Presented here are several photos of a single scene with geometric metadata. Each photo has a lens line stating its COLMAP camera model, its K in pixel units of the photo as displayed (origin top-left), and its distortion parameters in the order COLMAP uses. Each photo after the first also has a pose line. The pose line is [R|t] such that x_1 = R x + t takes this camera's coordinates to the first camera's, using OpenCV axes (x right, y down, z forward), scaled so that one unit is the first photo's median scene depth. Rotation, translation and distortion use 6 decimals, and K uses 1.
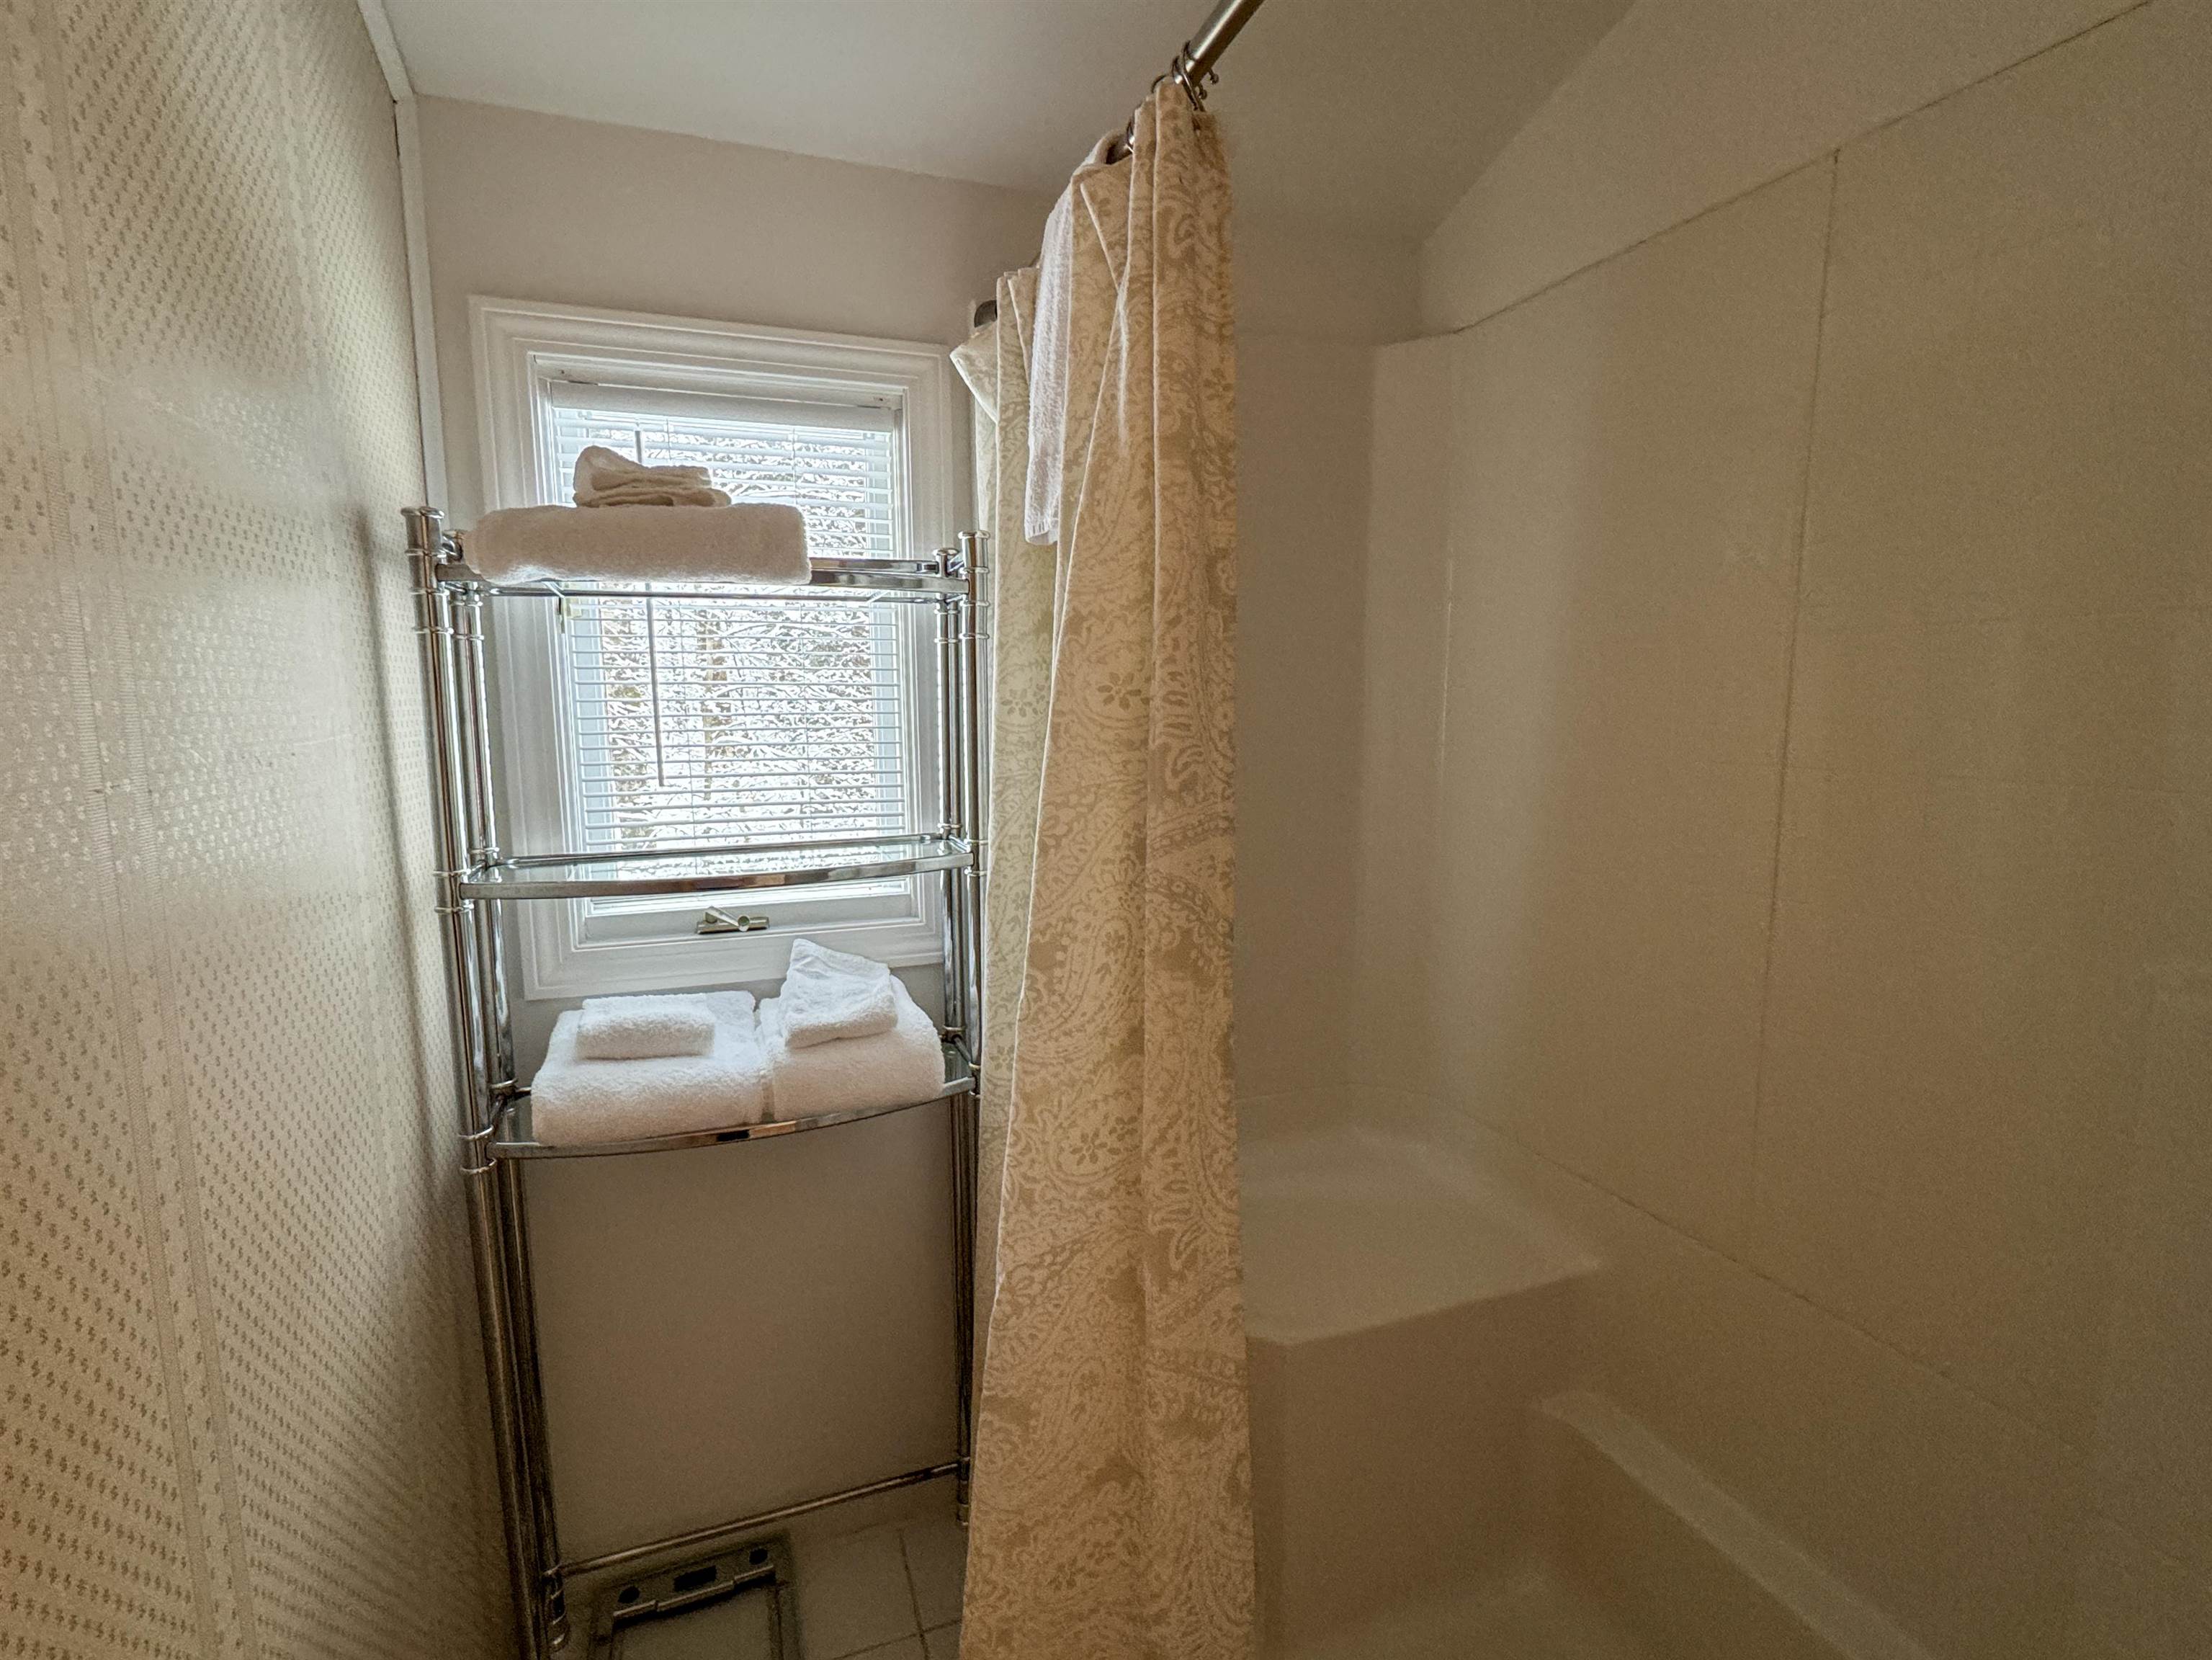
lens RADIAL K [[1036.4, 0, 1106.0], [0, 1036.4, 830.0], [0, 0, 1]] dist [0.000470, -0.001333]
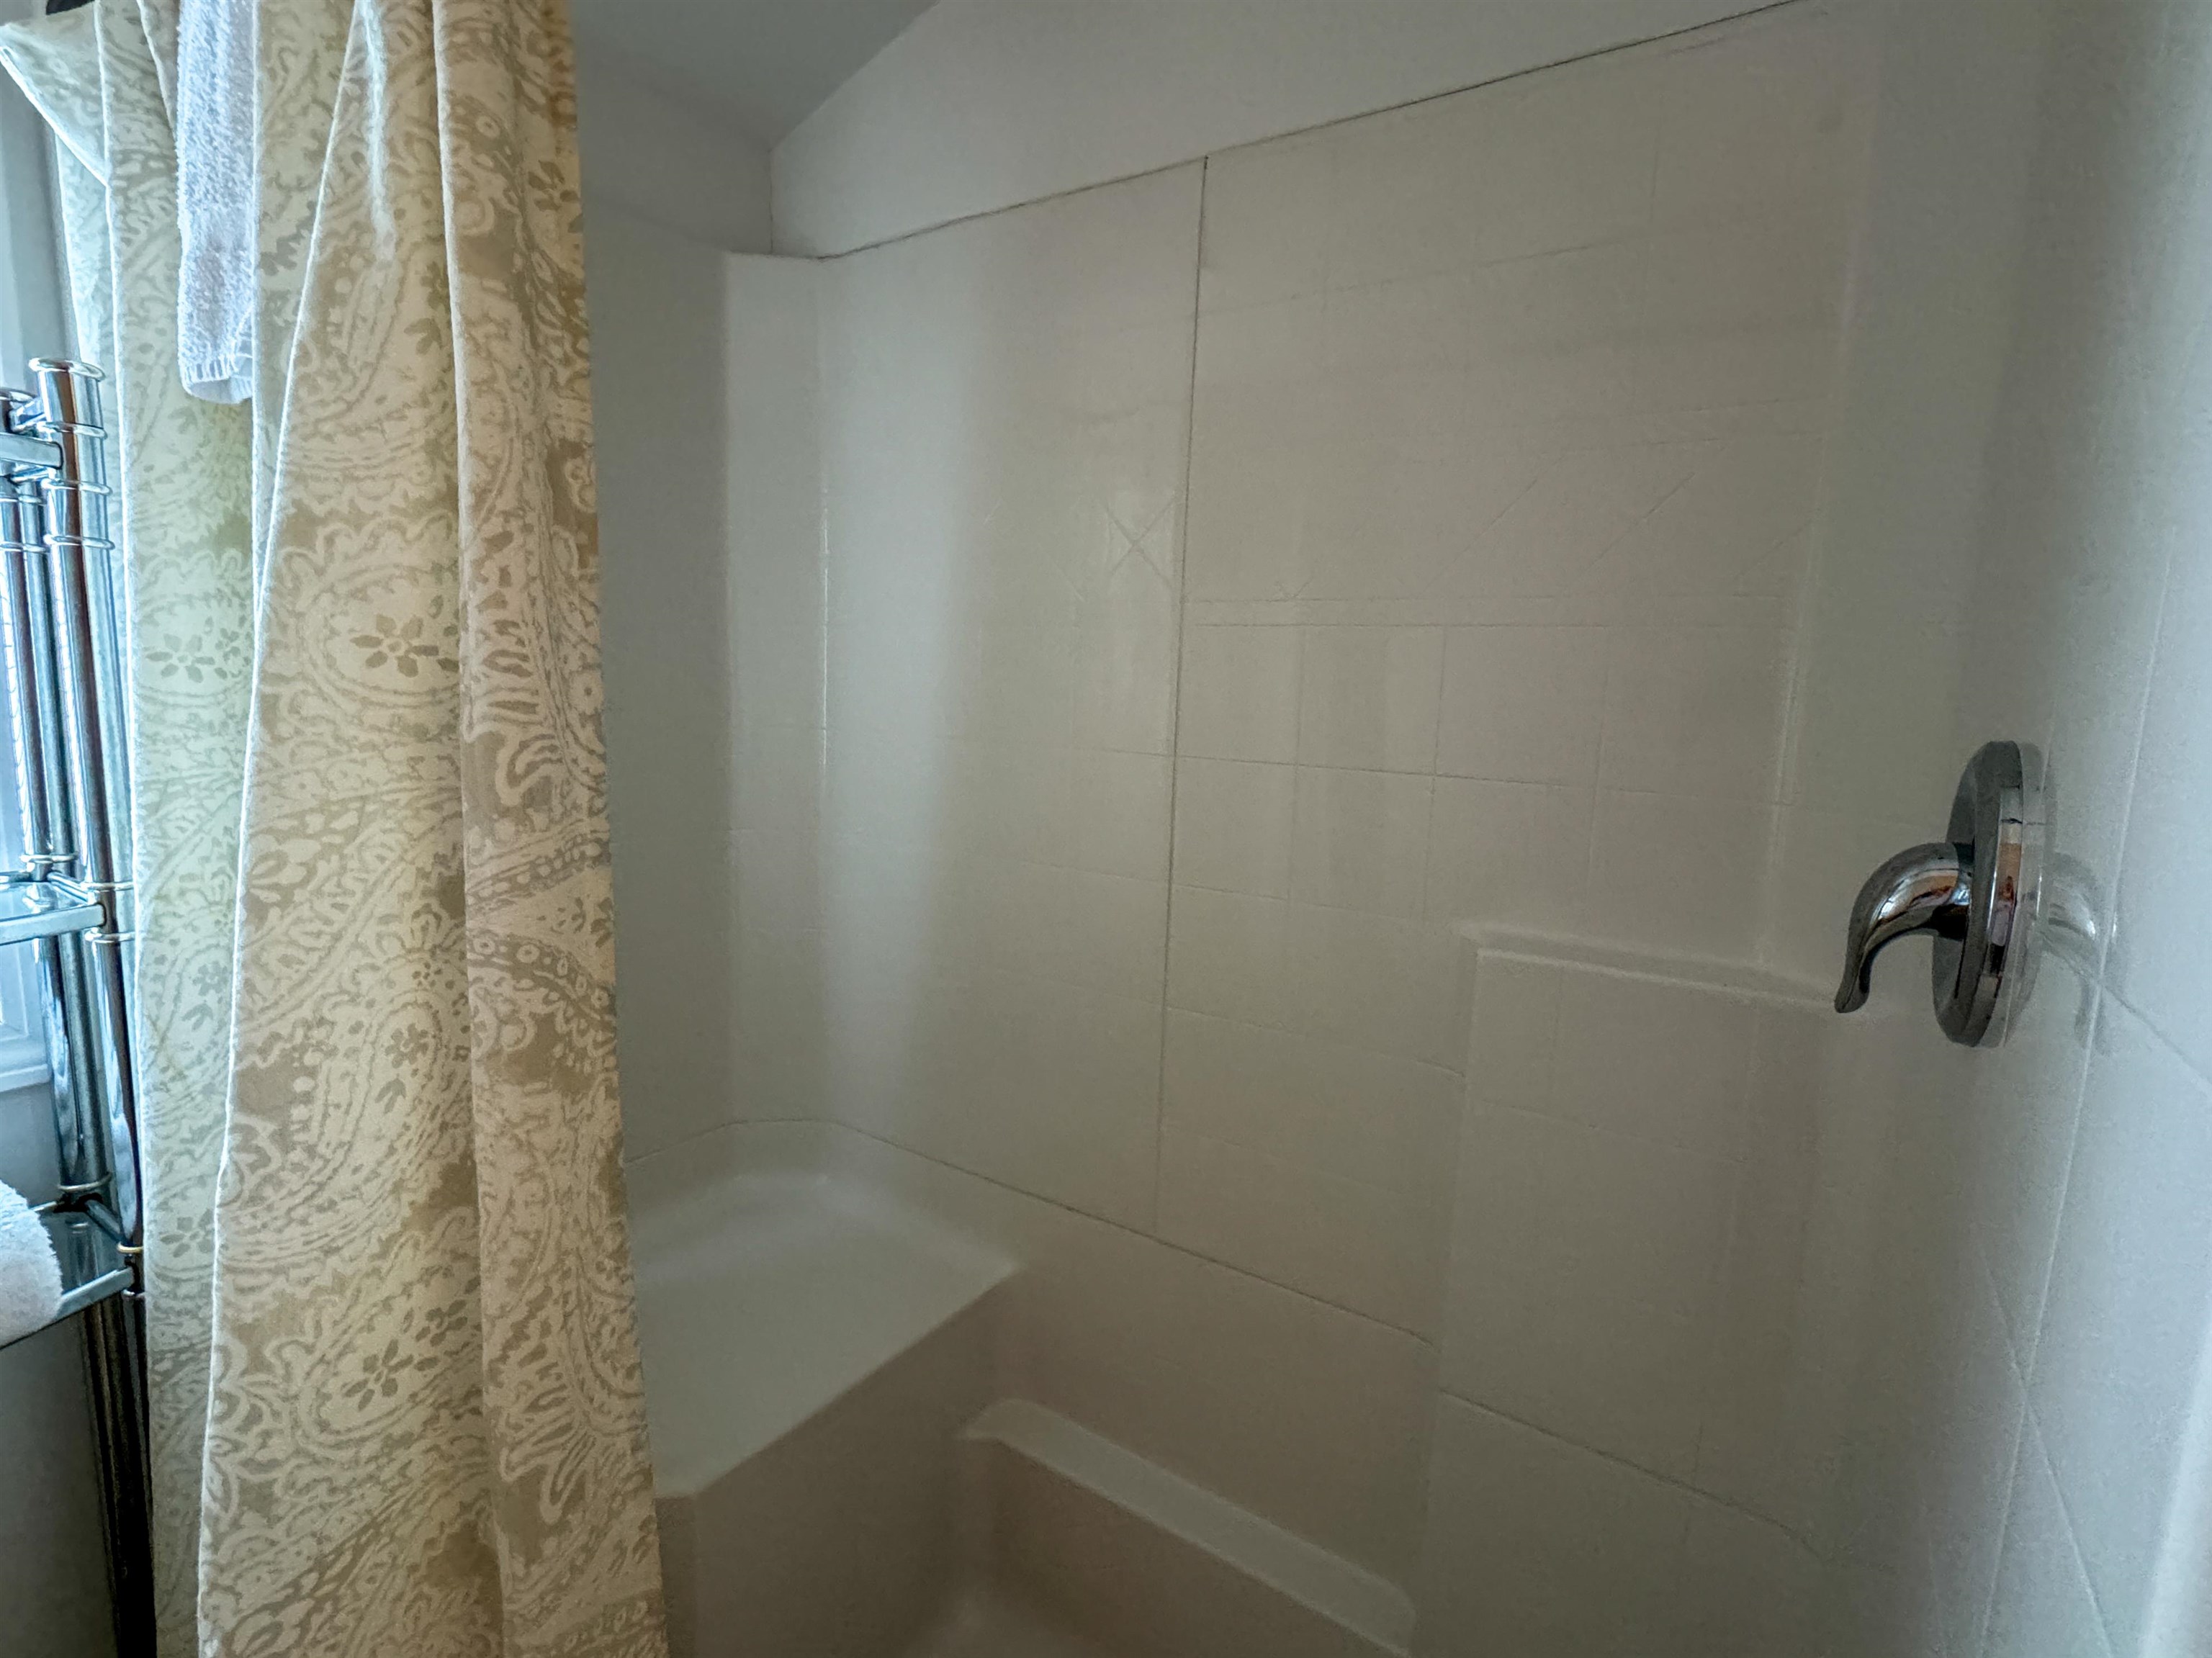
lens RADIAL K [[1036.2, 0, 1106.0], [0, 1036.2, 829.0], [0, 0, 1]] dist [0.000470, -0.001333]
pose [[0.805300, -0.049470, 0.590800, -0.016804], [0.036685, 0.998761, 0.033626, -0.029385], [-0.591731, -0.005405, 0.806117, 0.242038]]
